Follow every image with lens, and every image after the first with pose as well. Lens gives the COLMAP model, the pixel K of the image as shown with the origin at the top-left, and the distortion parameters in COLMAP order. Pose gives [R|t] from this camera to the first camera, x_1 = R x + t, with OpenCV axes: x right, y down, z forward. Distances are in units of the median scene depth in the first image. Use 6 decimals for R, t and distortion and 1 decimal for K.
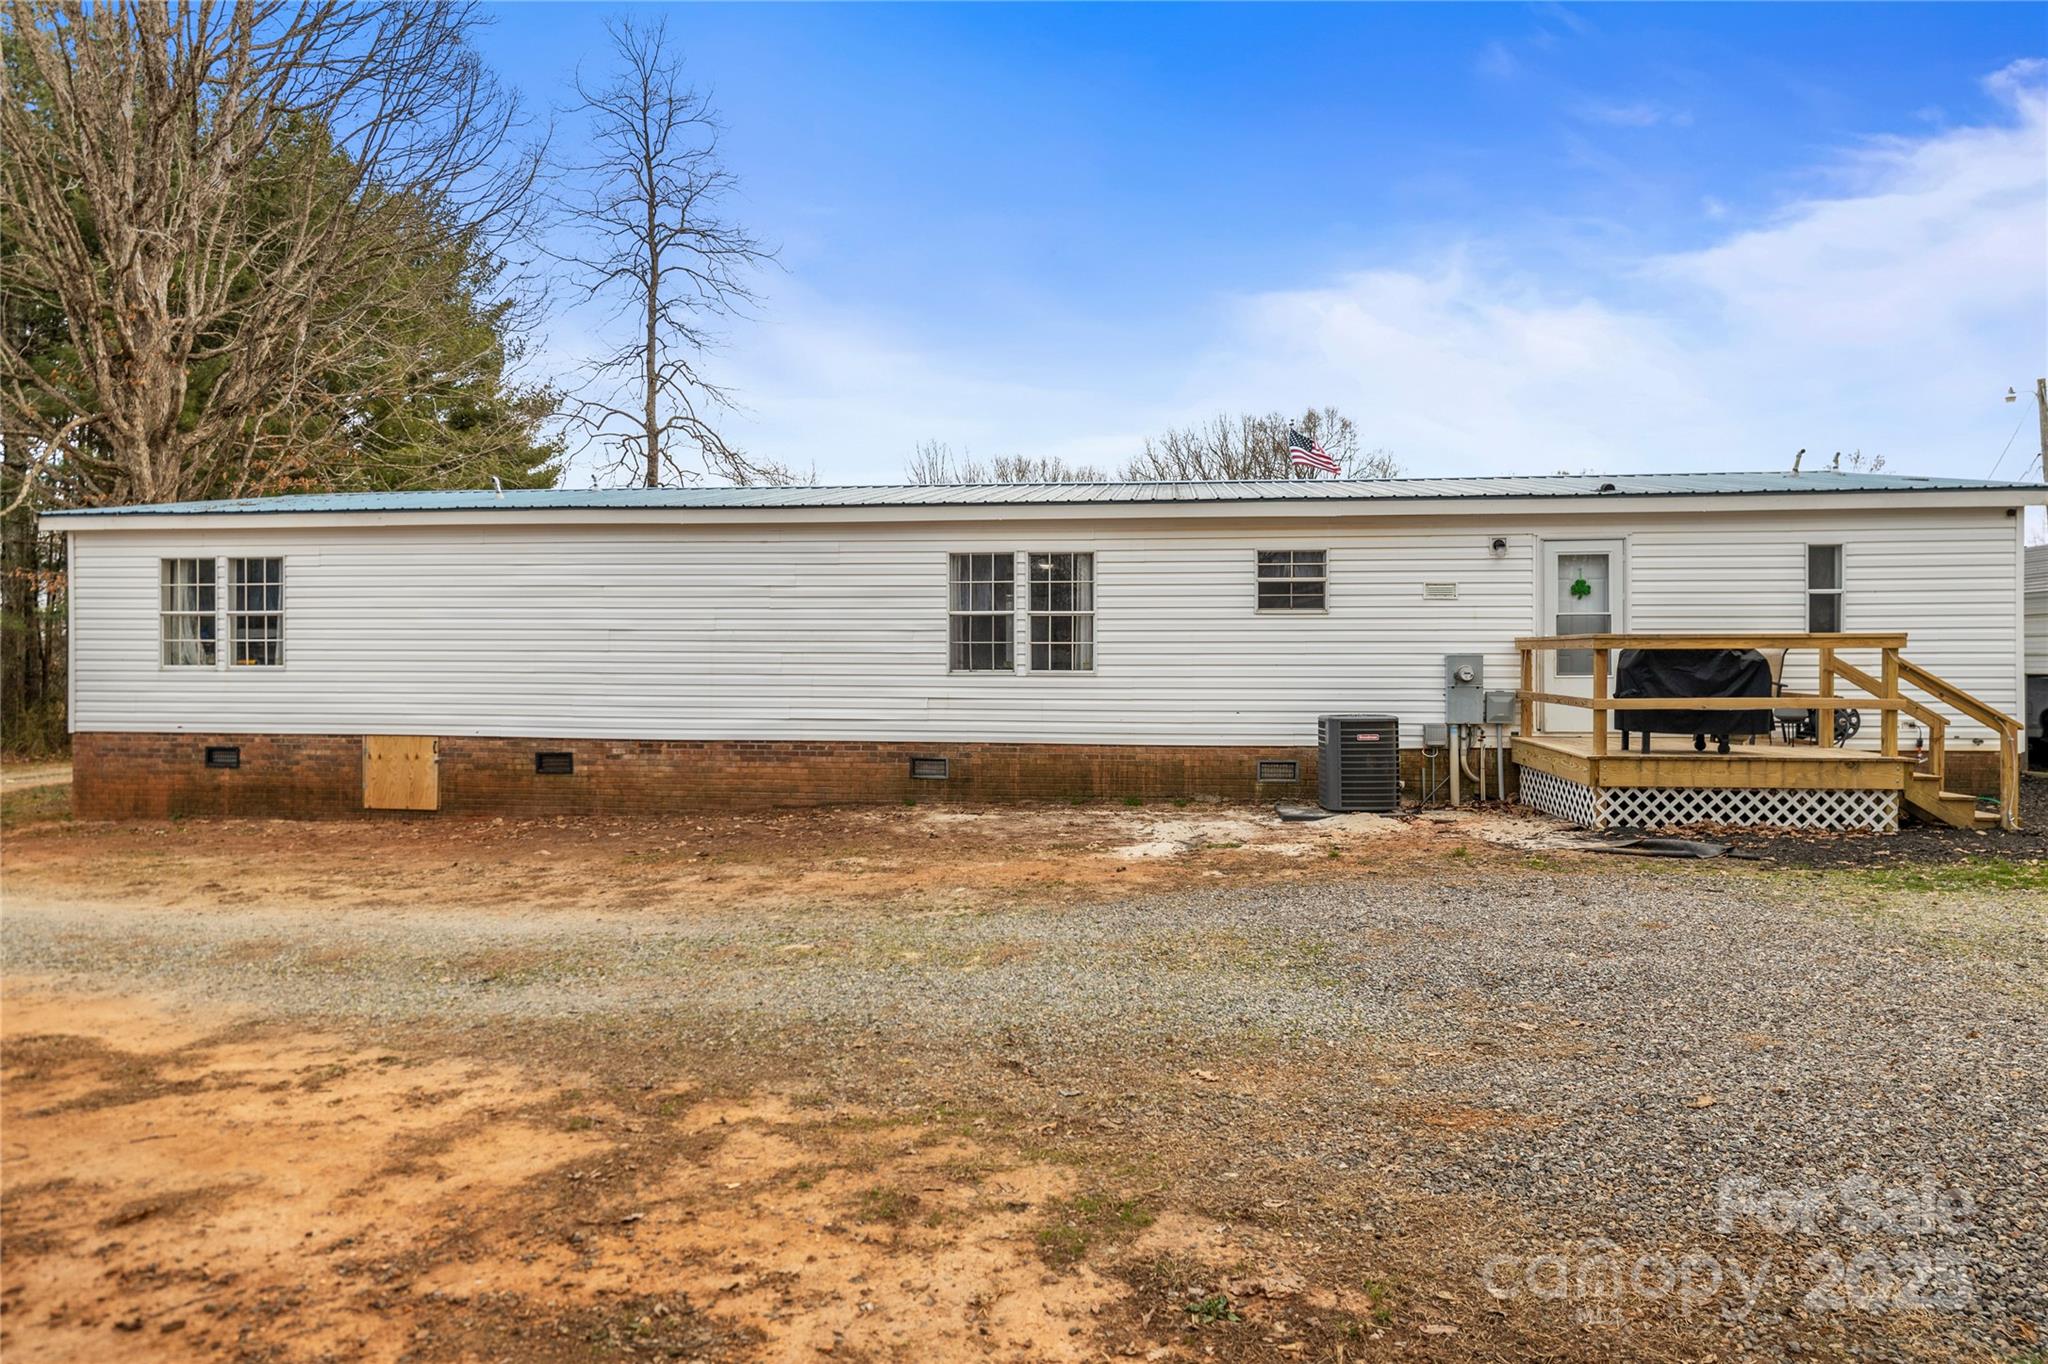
lens RADIAL K [[1222.7, 0, 1030.9], [0, 1222.7, 672.8], [0, 0, 1]] dist [-0.003143, -0.000098]
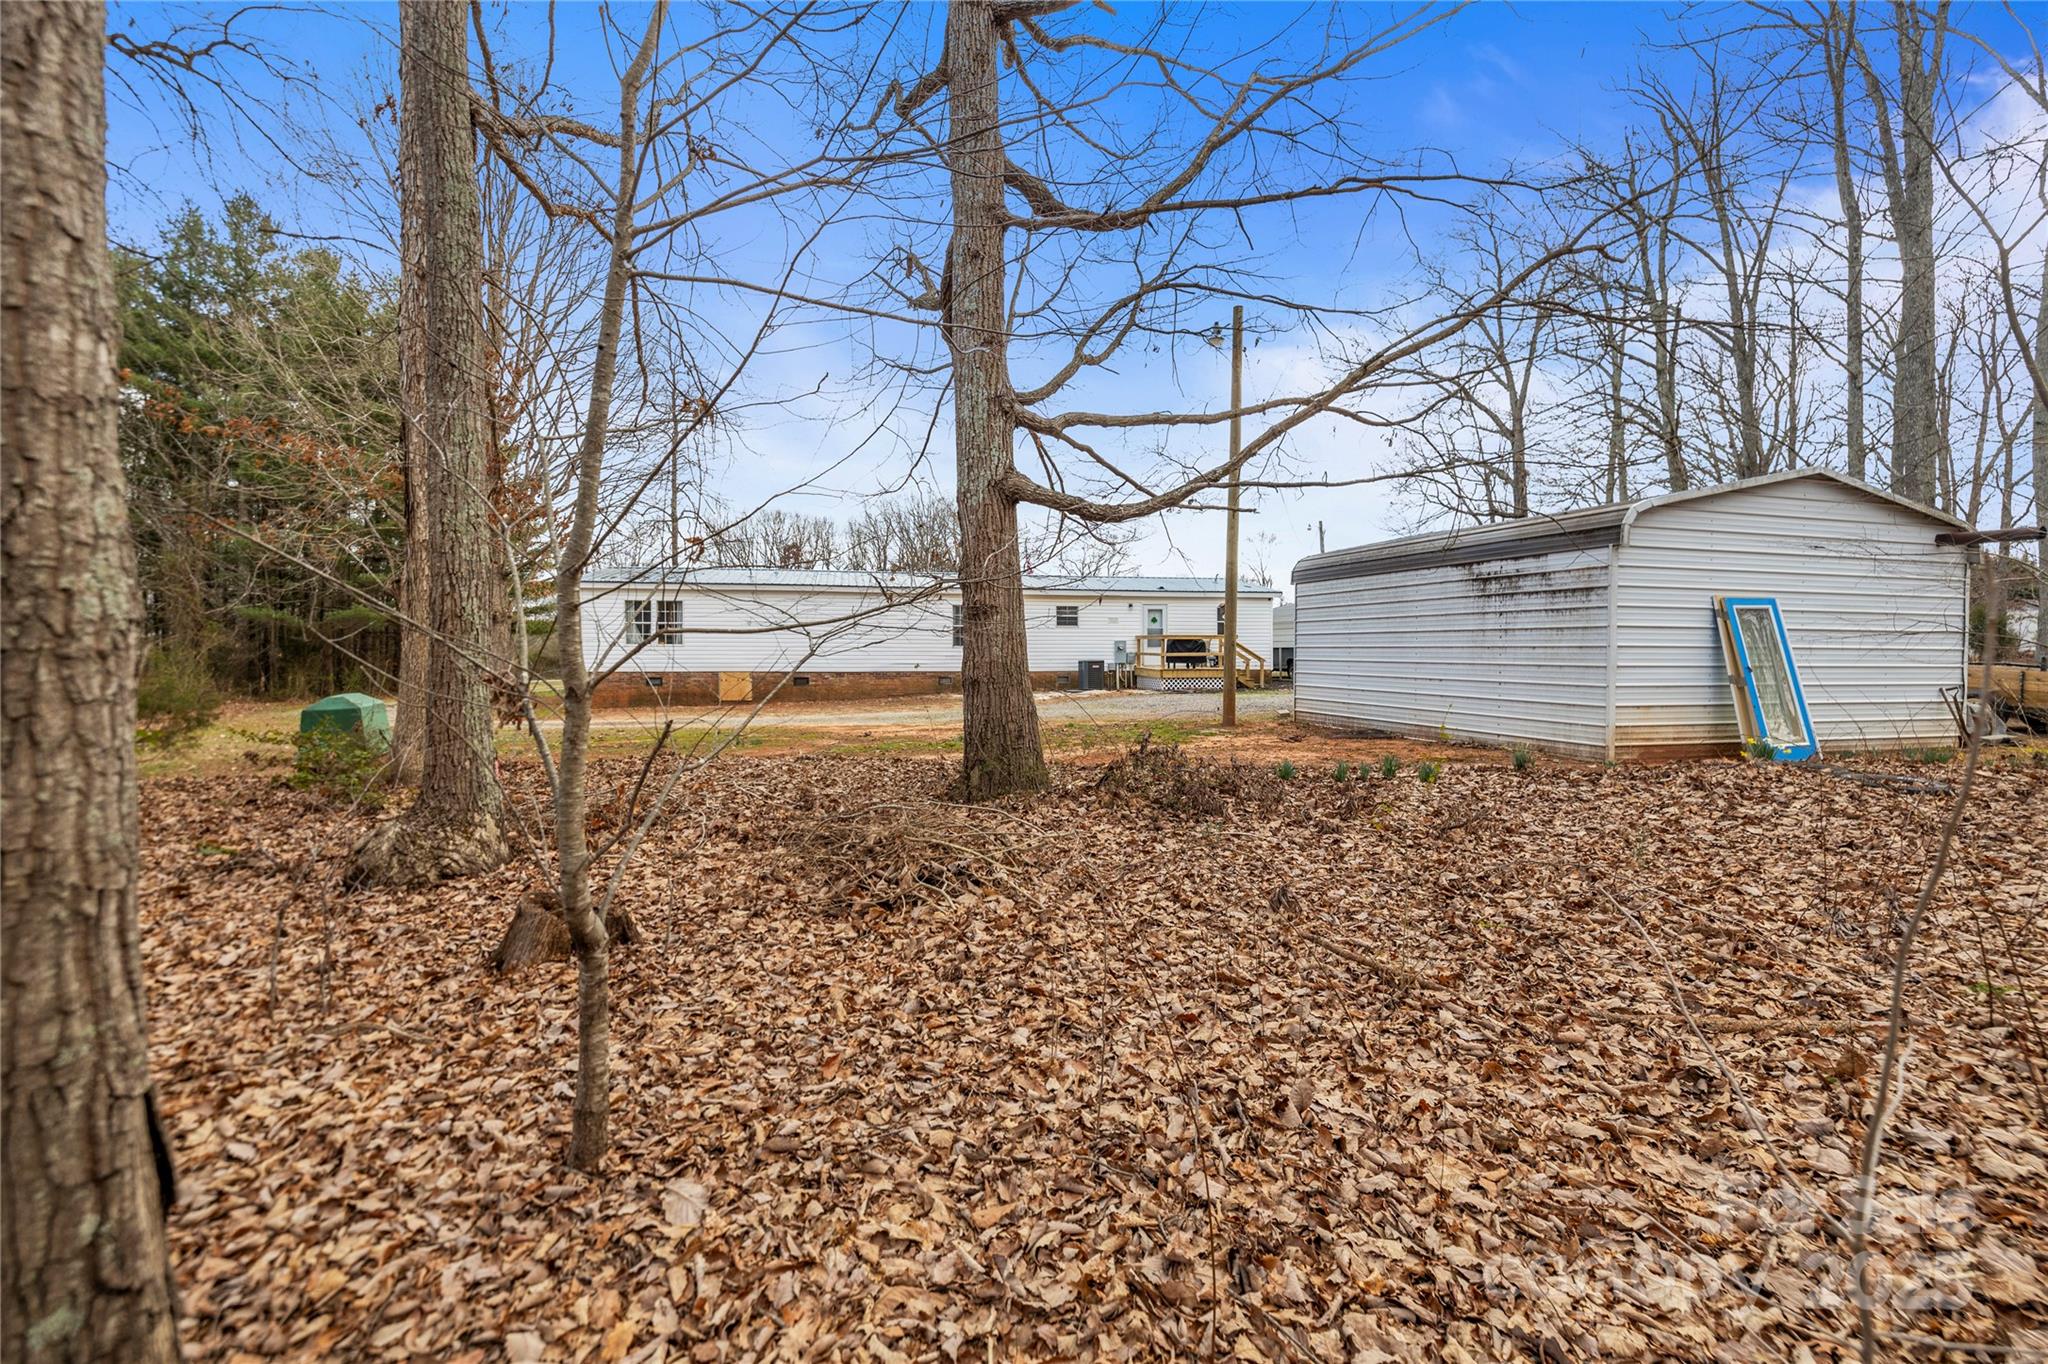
lens RADIAL K [[885.1, 0, 1030.4], [0, 885.1, 664.5], [0, 0, 1]] dist [-0.003449, -0.000058]
pose [[0.945661, -0.006252, 0.325093, -0.563841], [0.003185, 0.999945, 0.009968, 0.021120], [-0.325138, -0.008391, 0.945630, -1.004165]]
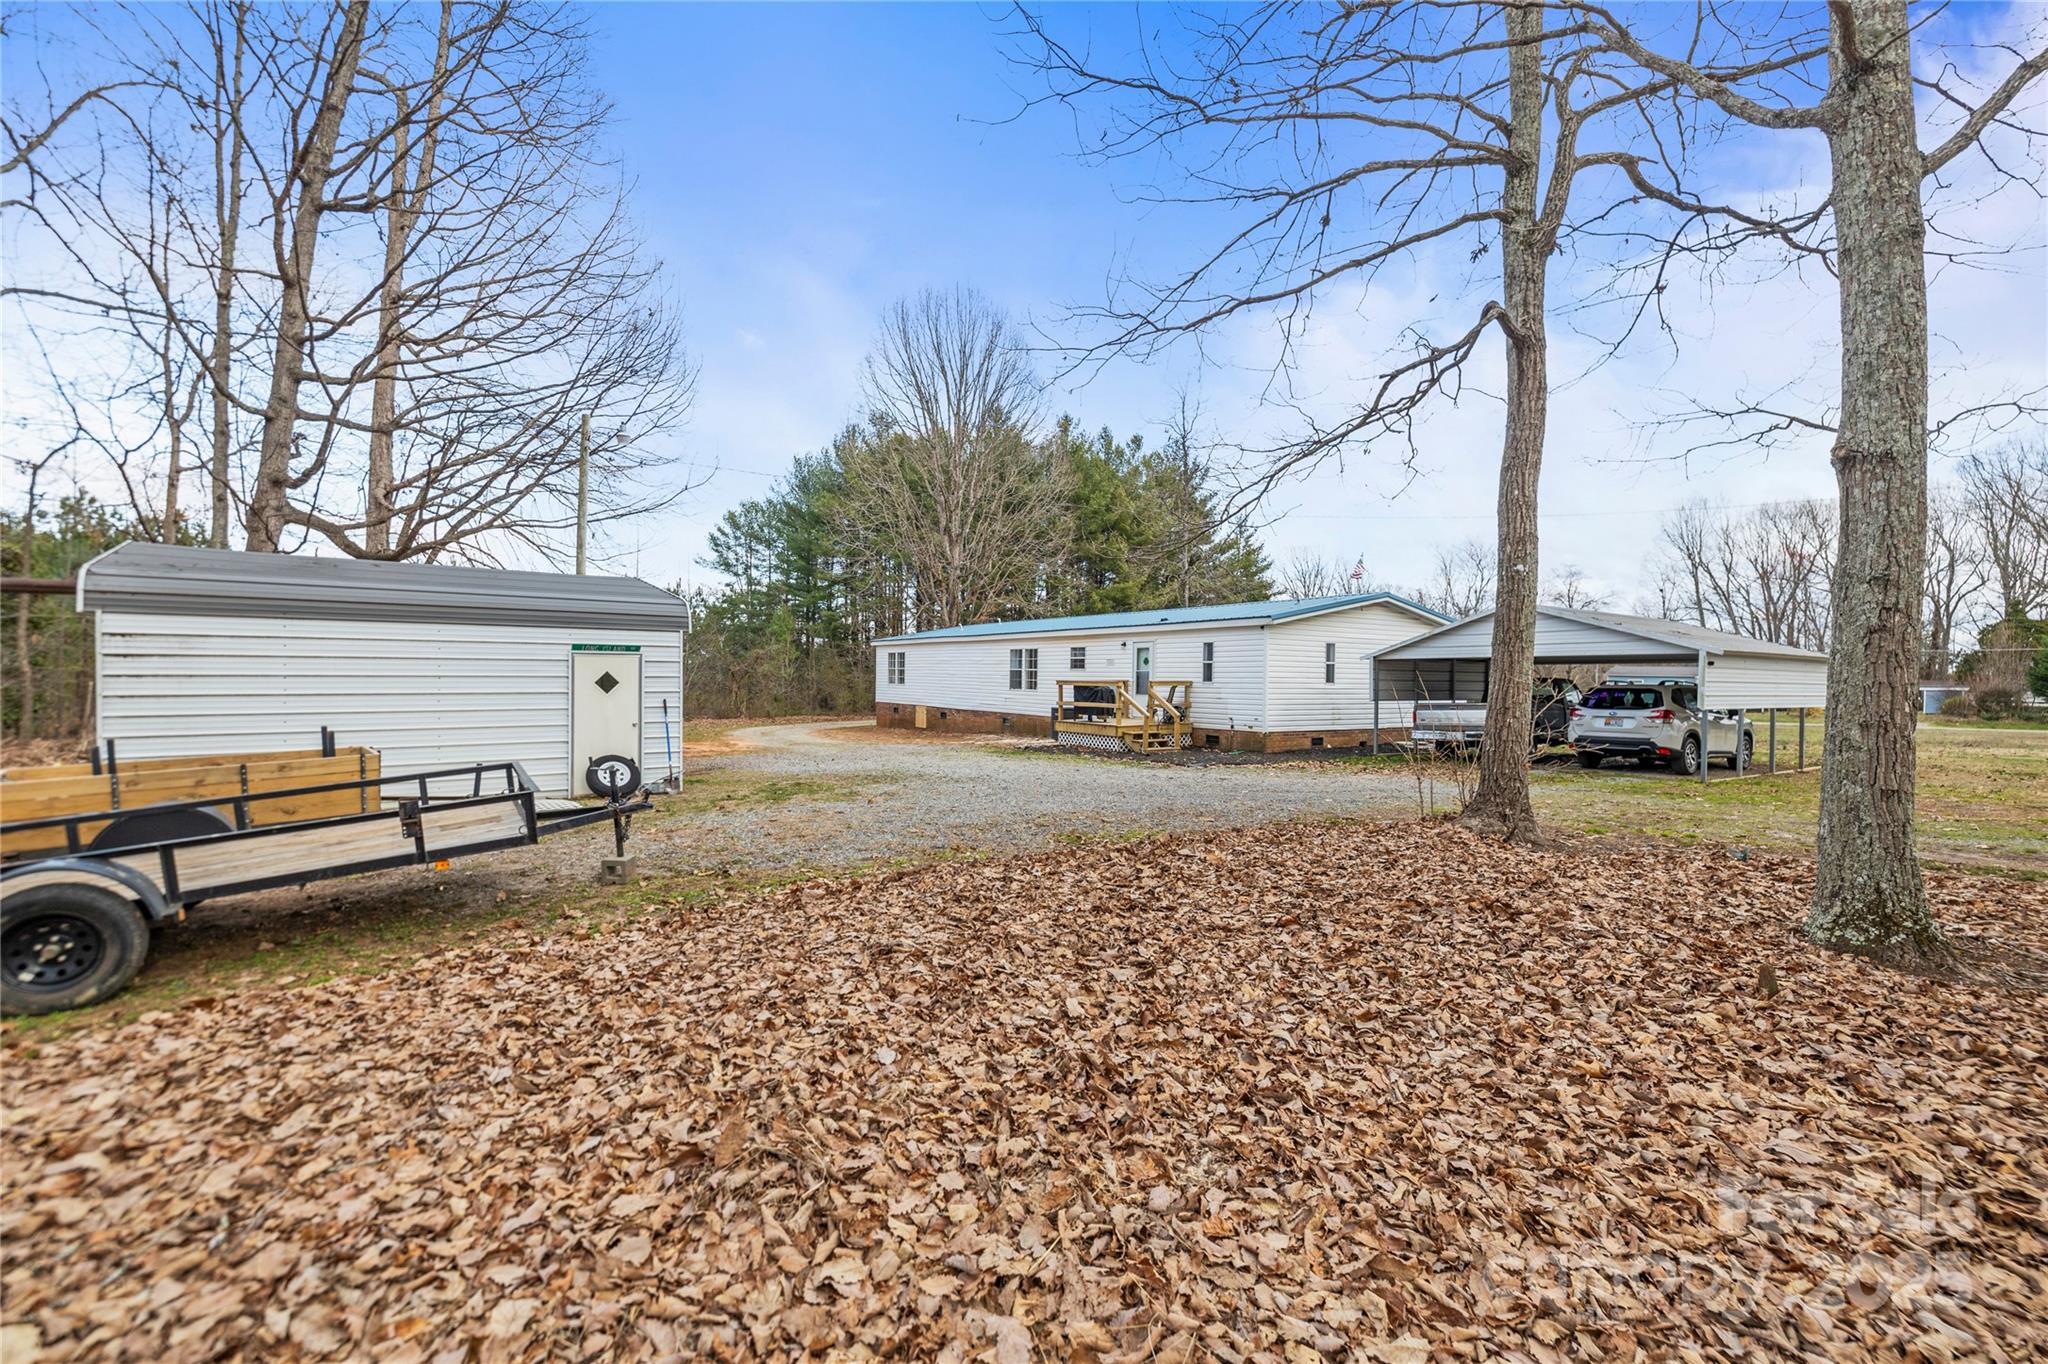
lens RADIAL K [[885.1, 0, 1024.0], [0, 885.1, 681.1], [0, 0, 1]] dist [-0.003449, -0.000058]
pose [[0.645857, 0.010047, -0.763392, 1.610107], [-0.007898, 0.999948, 0.006478, -0.034714], [0.763417, 0.001845, 0.645903, -0.375568]]
